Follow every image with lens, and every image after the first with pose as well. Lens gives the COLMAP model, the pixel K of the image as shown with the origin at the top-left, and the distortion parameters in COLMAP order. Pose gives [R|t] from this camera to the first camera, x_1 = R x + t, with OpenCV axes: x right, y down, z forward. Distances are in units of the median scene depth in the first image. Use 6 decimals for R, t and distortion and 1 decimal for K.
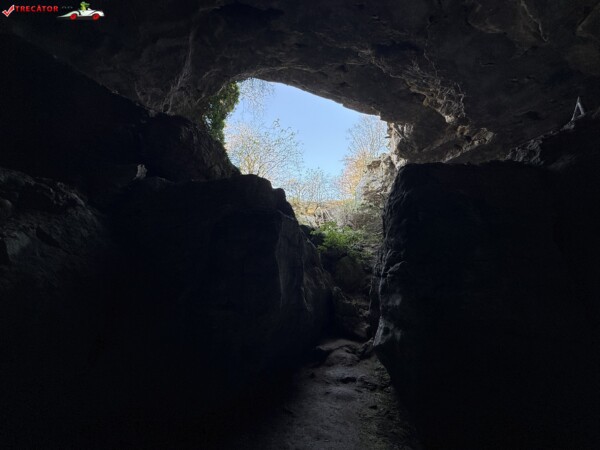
lens RADIAL K [[237.4, 0, 297.3], [0, 237.4, 226.9], [0, 0, 1]] dist [-0.004165, 0.001440]
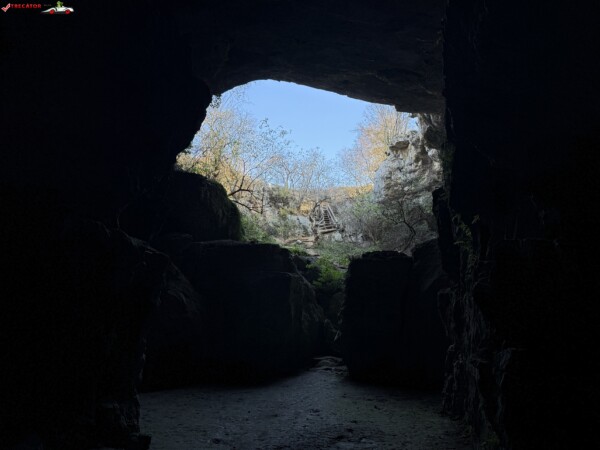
lens RADIAL K [[489.2, 0, 281.2], [0, 489.2, 232.8], [0, 0, 1]] dist [0.057601, -0.075045]
pose [[0.999933, 0.003835, 0.010923, -0.056392], [-0.004409, 0.998583, 0.053024, -0.181075], [-0.010704, -0.053069, 0.998533, -0.830527]]
